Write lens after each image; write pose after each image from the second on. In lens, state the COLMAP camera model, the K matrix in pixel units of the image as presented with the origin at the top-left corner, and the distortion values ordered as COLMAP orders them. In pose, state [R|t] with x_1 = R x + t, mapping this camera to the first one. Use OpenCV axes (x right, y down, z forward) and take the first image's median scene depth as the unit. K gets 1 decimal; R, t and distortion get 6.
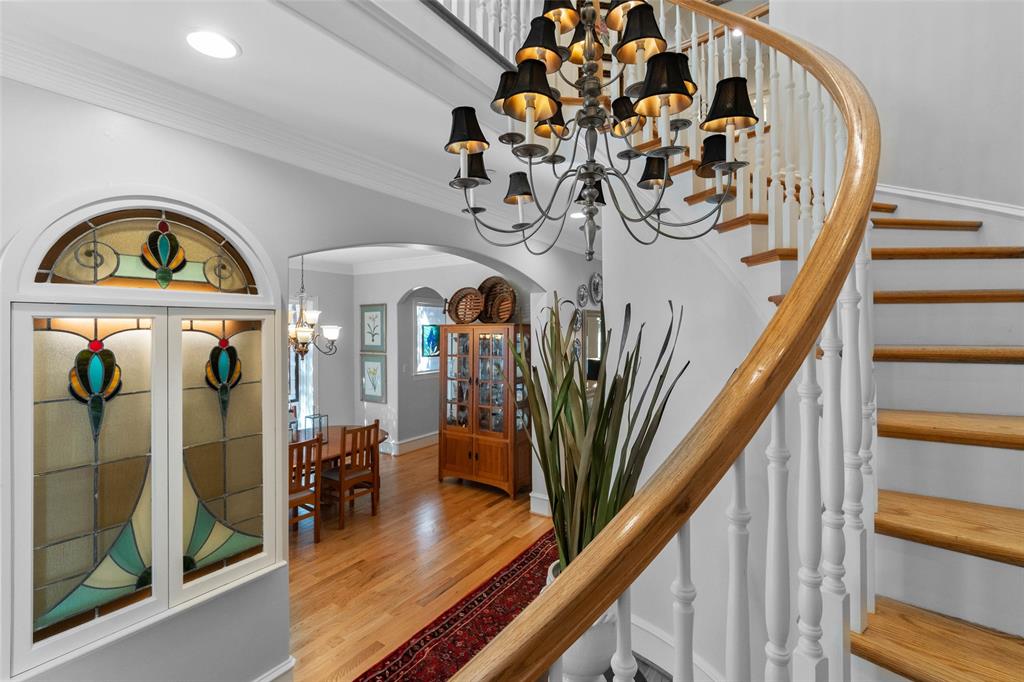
lens RADIAL K [[442.5, 0, 512.2], [0, 442.5, 338.4], [0, 0, 1]] dist [-0.004727, 0.002405]
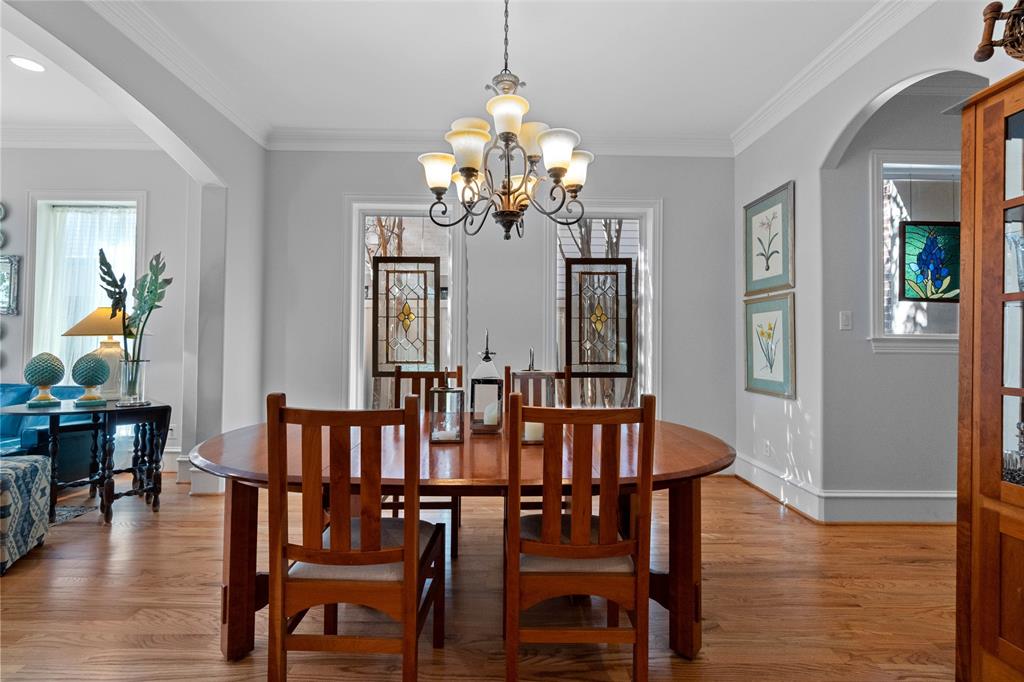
lens RADIAL K [[442.5, 0, 510.1], [0, 442.5, 334.9], [0, 0, 1]] dist [-0.004727, 0.002405]
pose [[0.577047, -0.007235, -0.816679, -0.080809], [-0.009676, 0.999830, -0.015695, 0.088961], [0.816654, 0.016959, 0.576879, 0.486899]]
